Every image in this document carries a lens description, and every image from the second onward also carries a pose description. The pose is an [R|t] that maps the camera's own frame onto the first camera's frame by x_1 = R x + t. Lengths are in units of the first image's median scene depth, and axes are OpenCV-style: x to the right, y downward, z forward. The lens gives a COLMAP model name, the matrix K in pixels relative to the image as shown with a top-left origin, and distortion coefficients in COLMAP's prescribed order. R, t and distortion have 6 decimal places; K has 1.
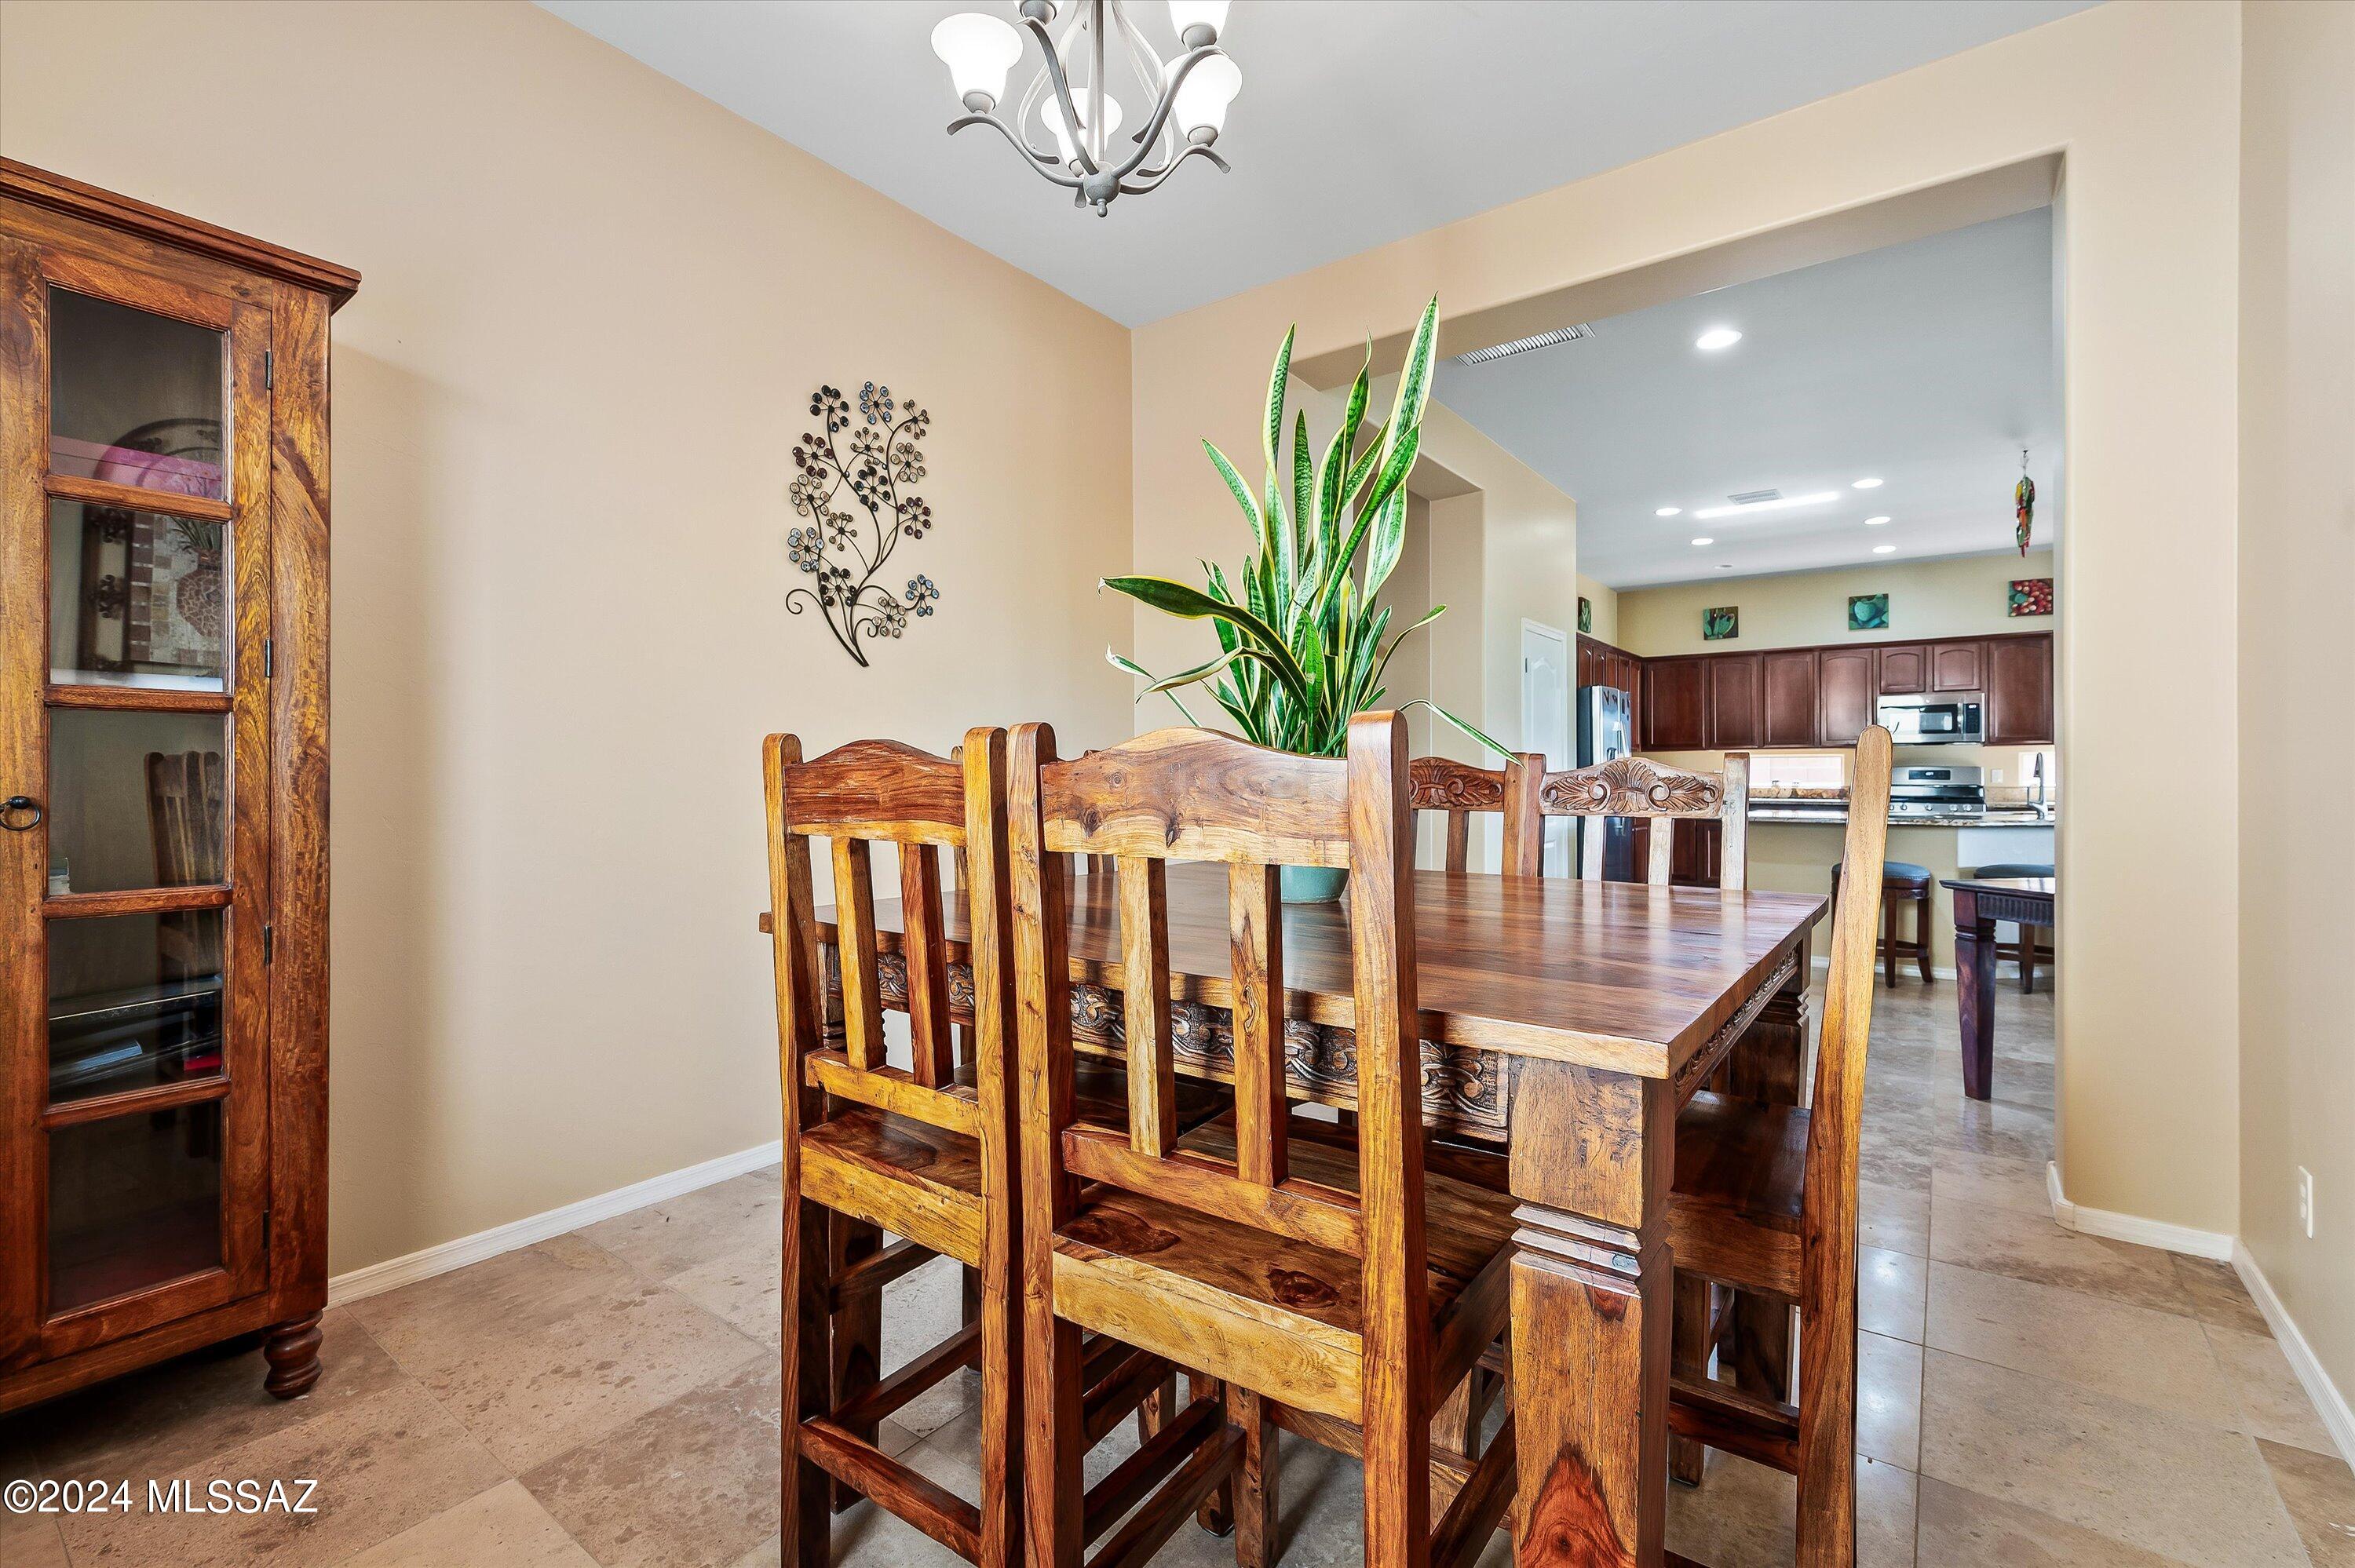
lens RADIAL K [[1004.2, 0, 1178.0], [0, 1004.2, 775.5], [0, 0, 1]] dist [-0.002464, -0.000121]
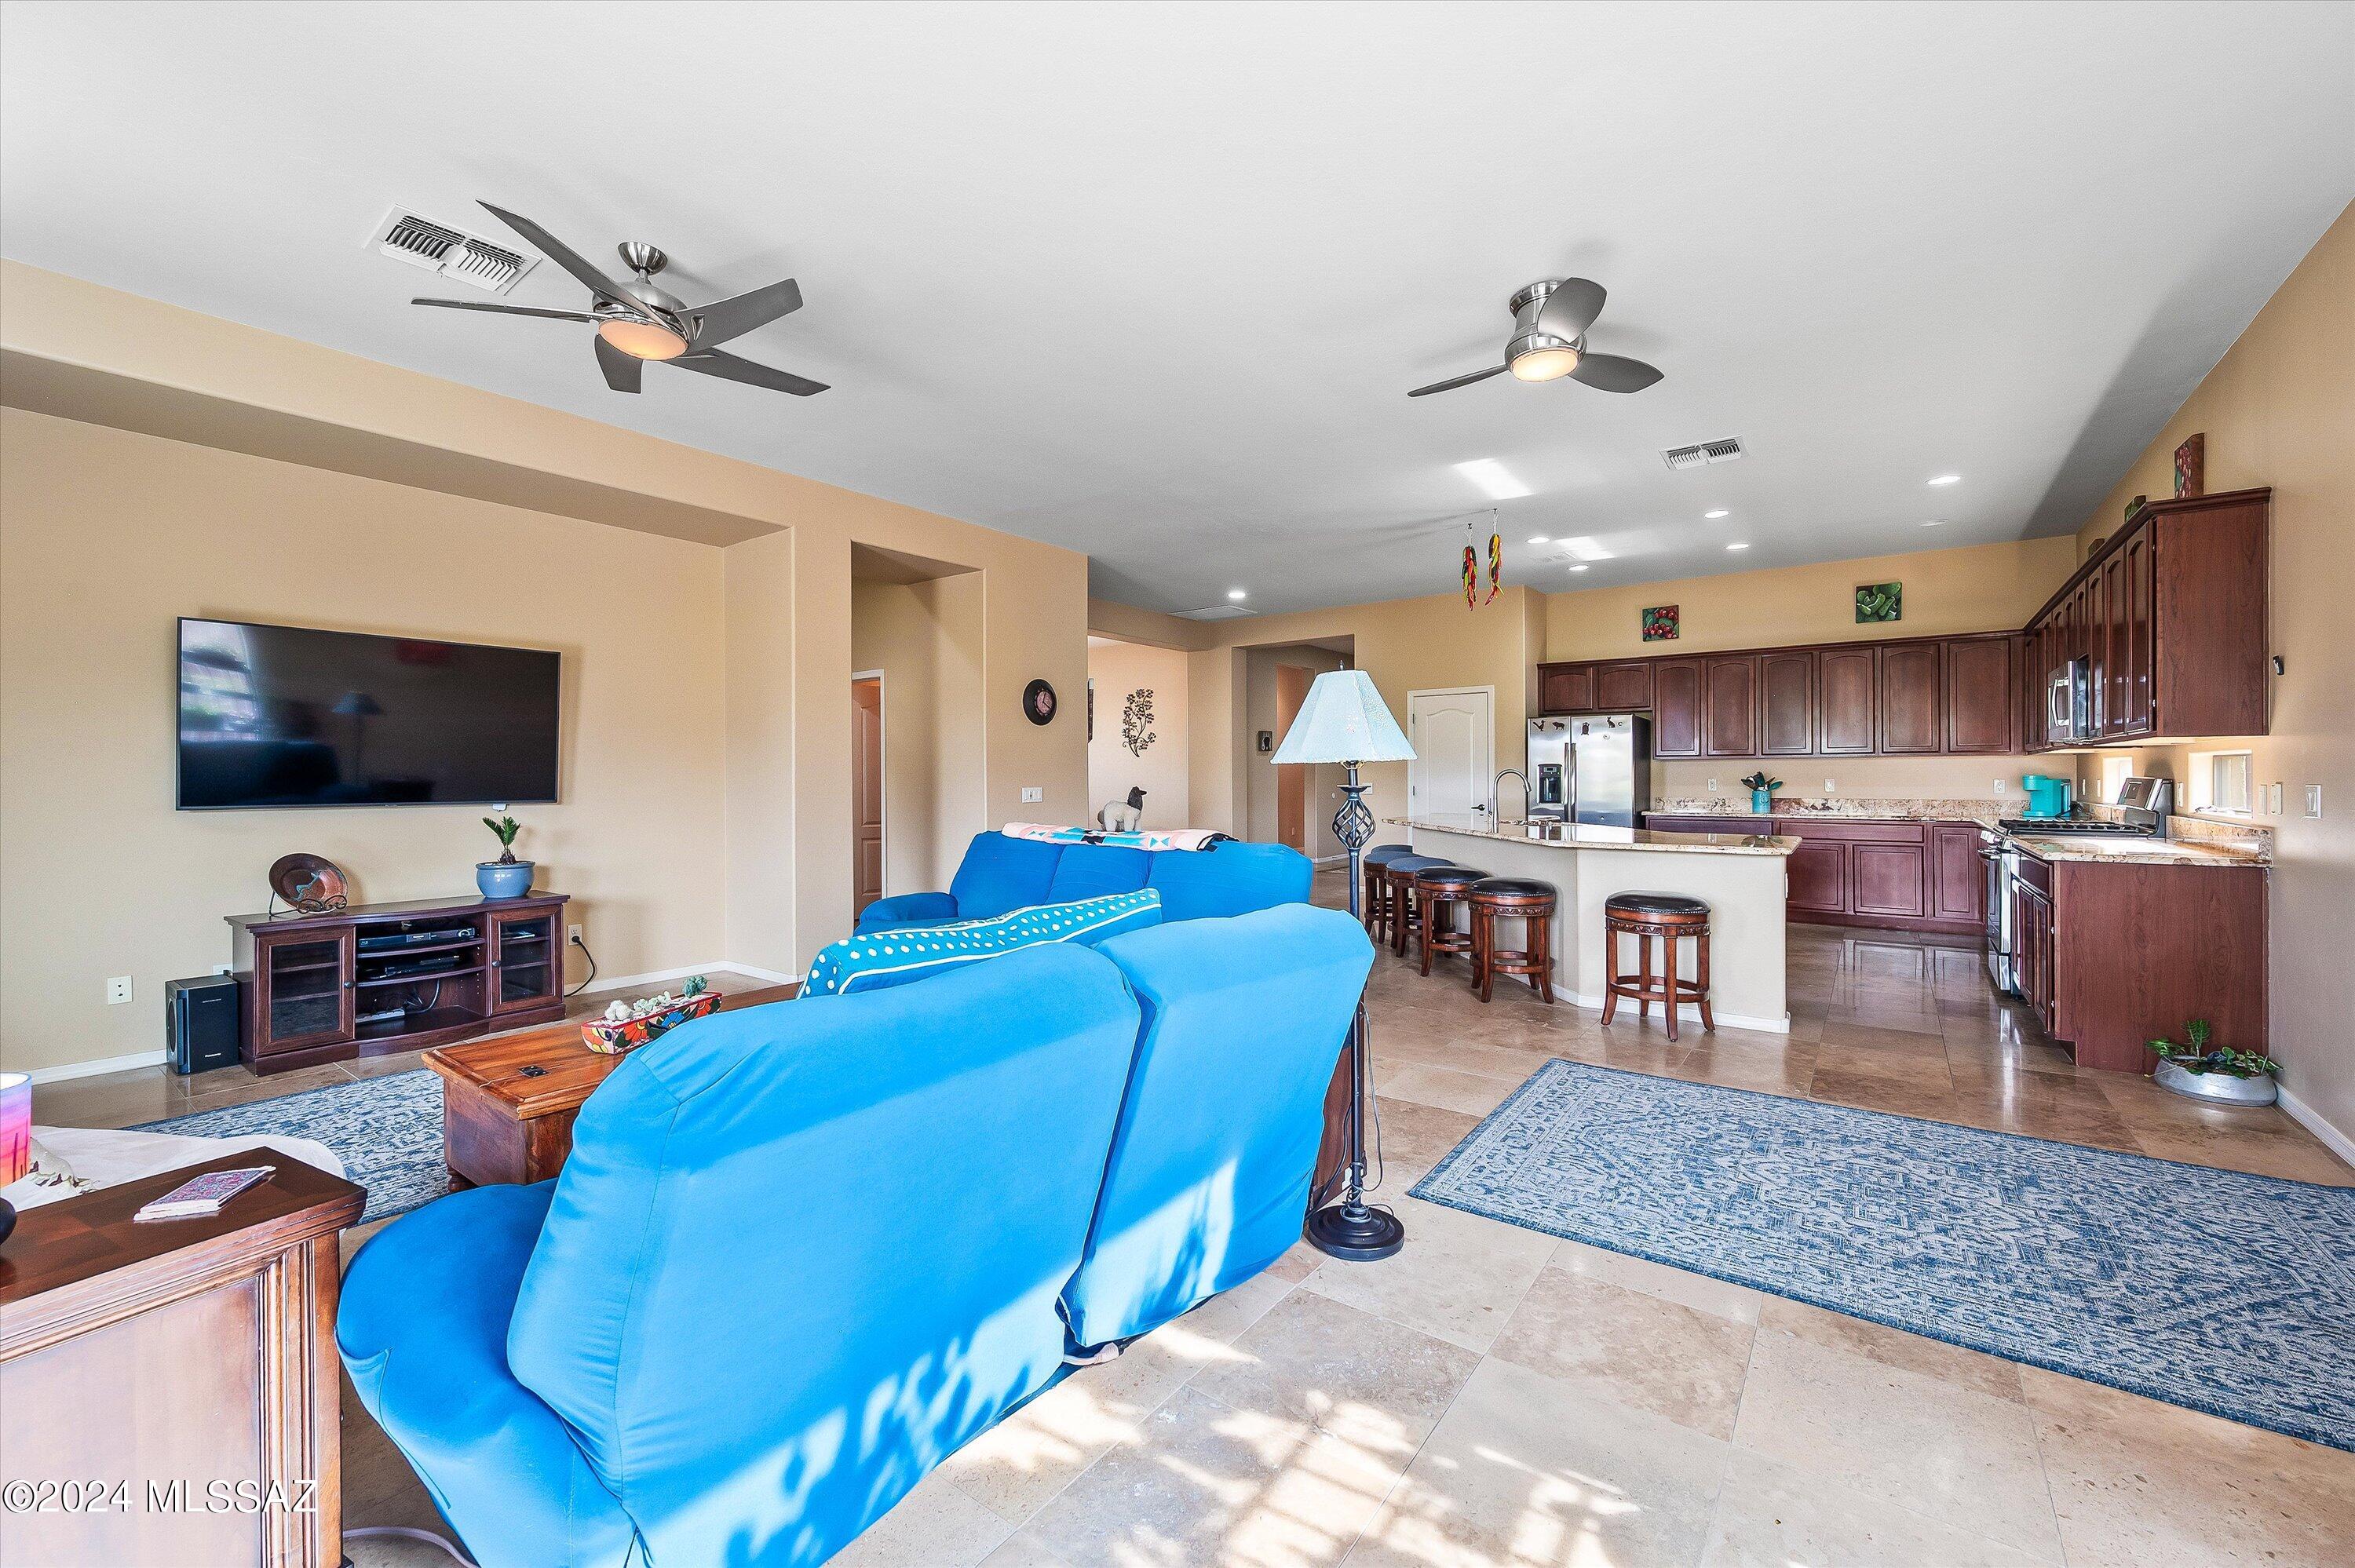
lens RADIAL K [[933.0, 0, 1198.2], [0, 933.0, 775.1], [0, 0, 1]] dist [0.000748, 0.000310]
pose [[0.020743, -0.000586, -0.999785, 3.488907], [0.001956, 0.999998, -0.000545, -0.030716], [0.999783, -0.001944, 0.020744, 1.134701]]
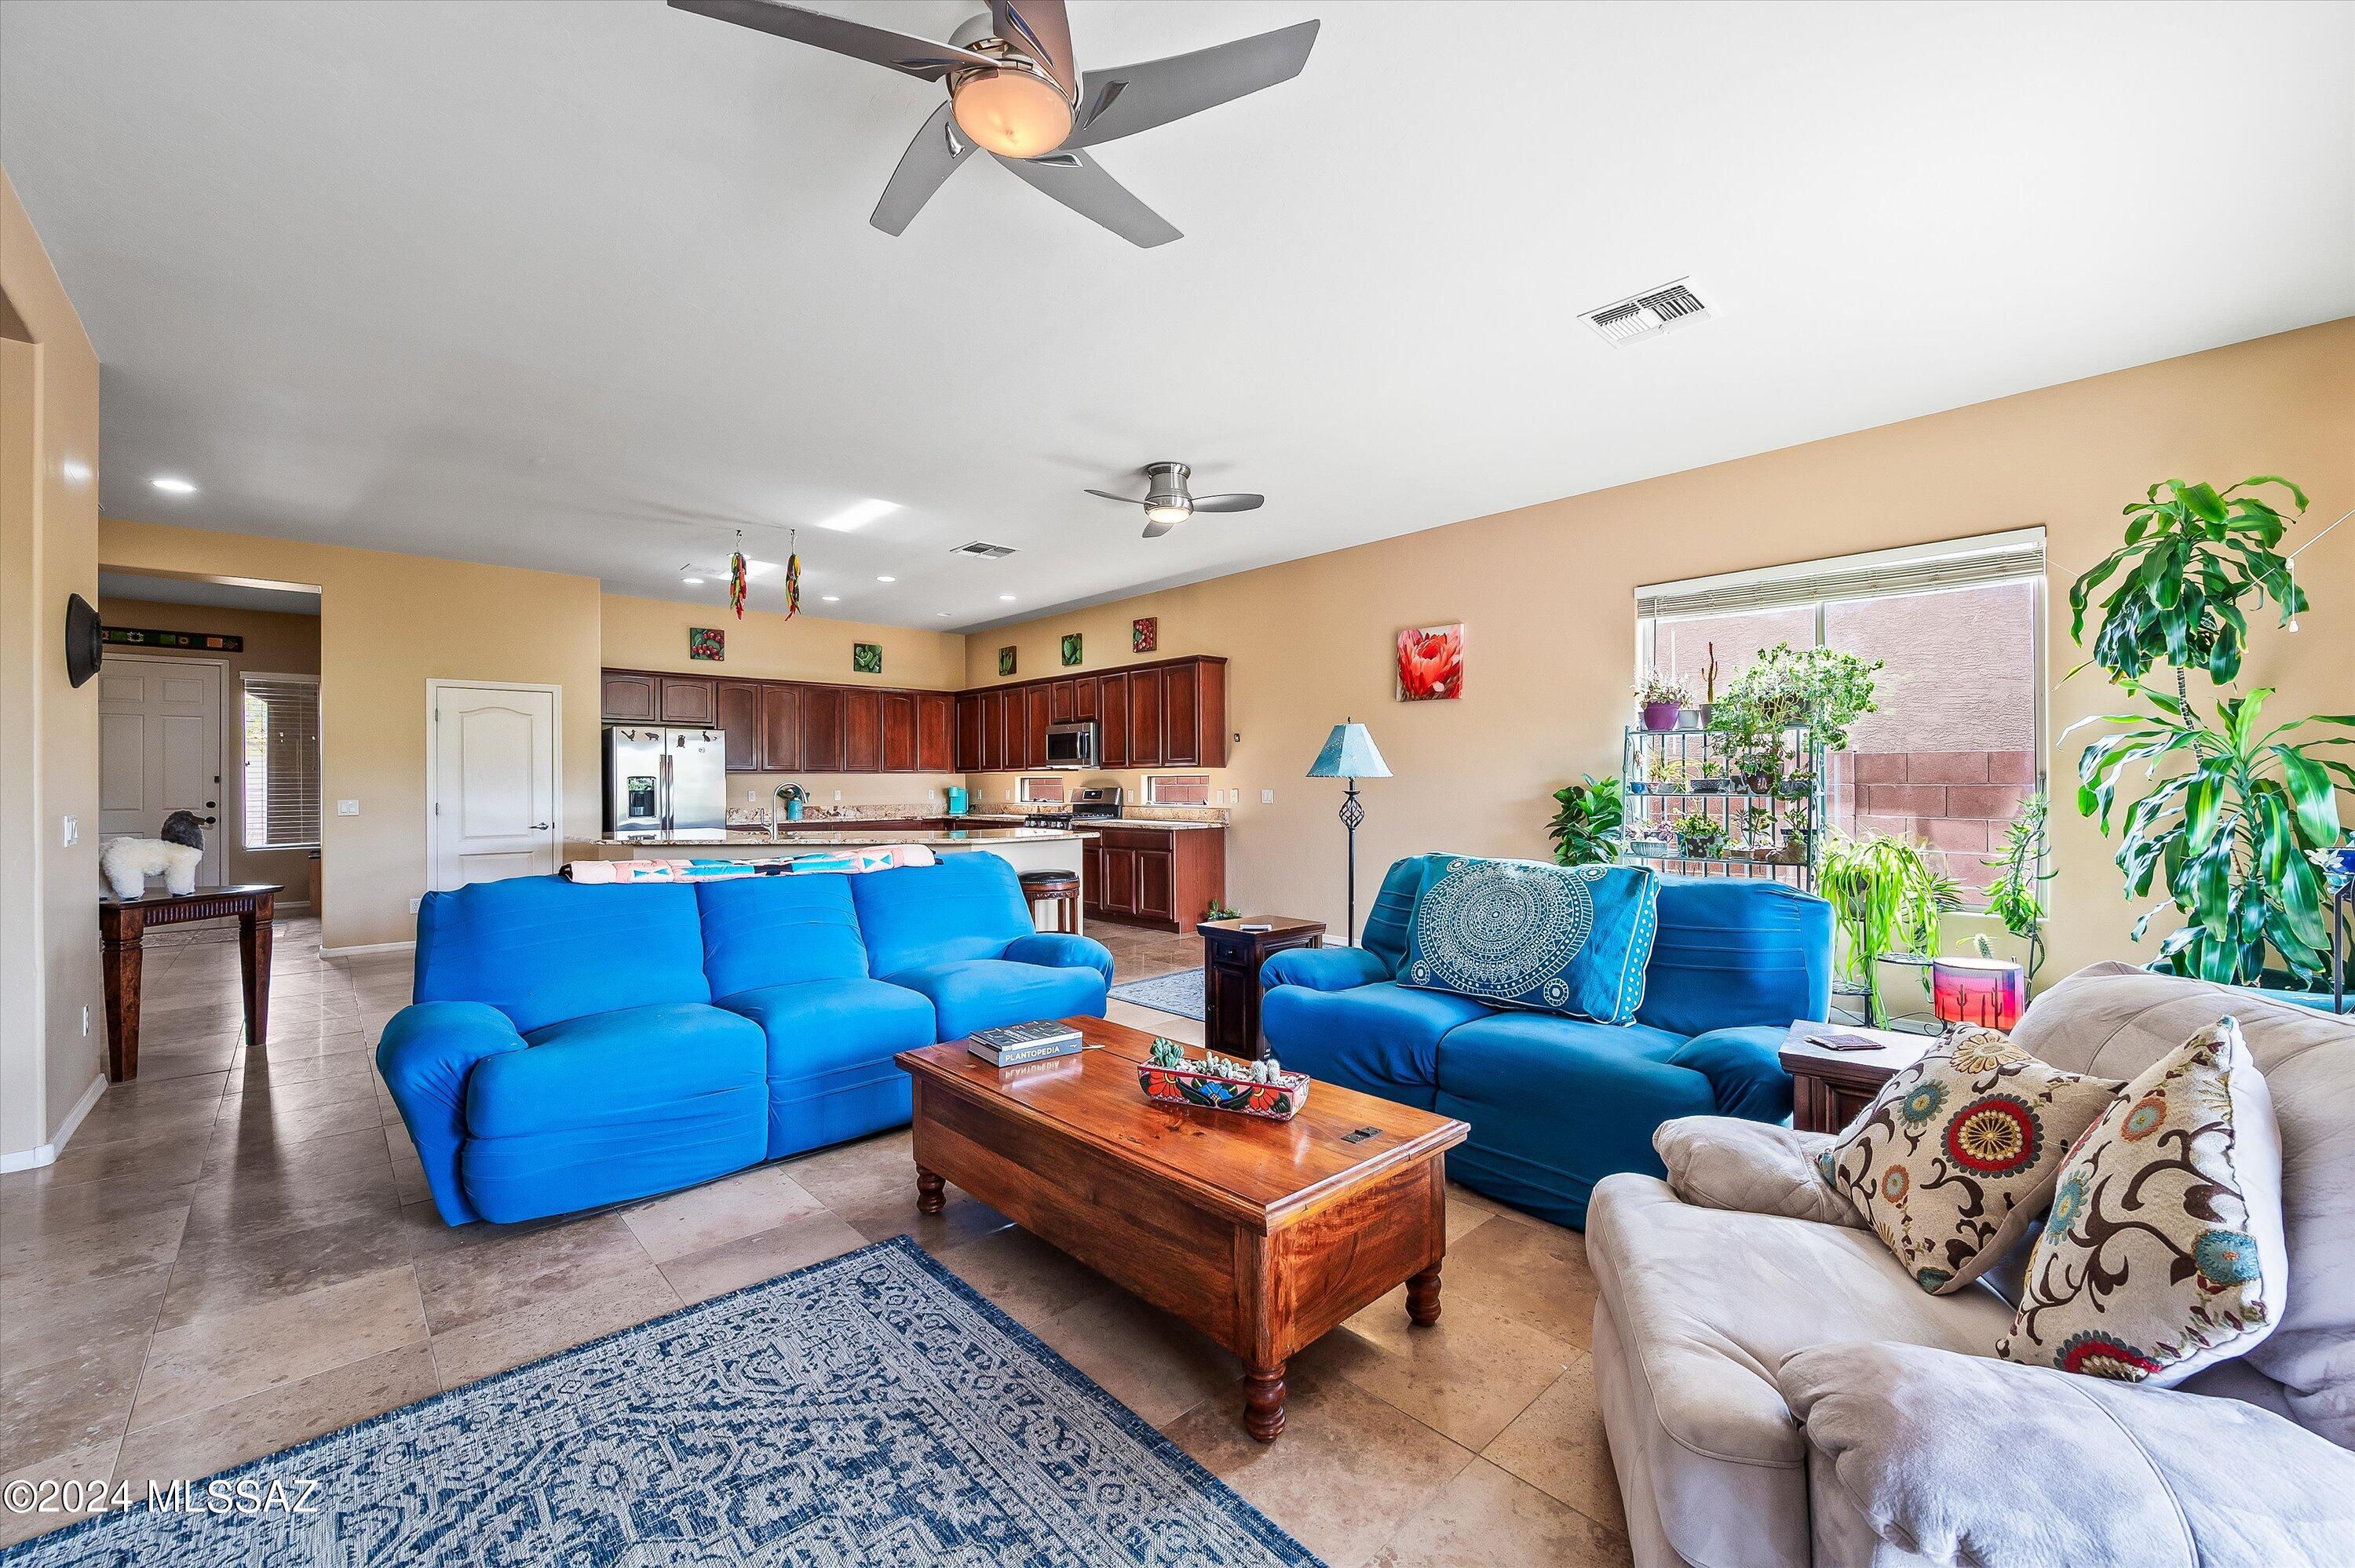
lens RADIAL K [[930.9, 0, 1177.5], [0, 930.9, 784.0], [0, 0, 1]] dist [-0.000167, 0.000060]
pose [[0.985818, -0.004675, -0.167752, 2.725821], [0.004560, 0.999989, -0.001066, -0.031767], [0.167755, 0.000286, 0.985829, -0.015499]]
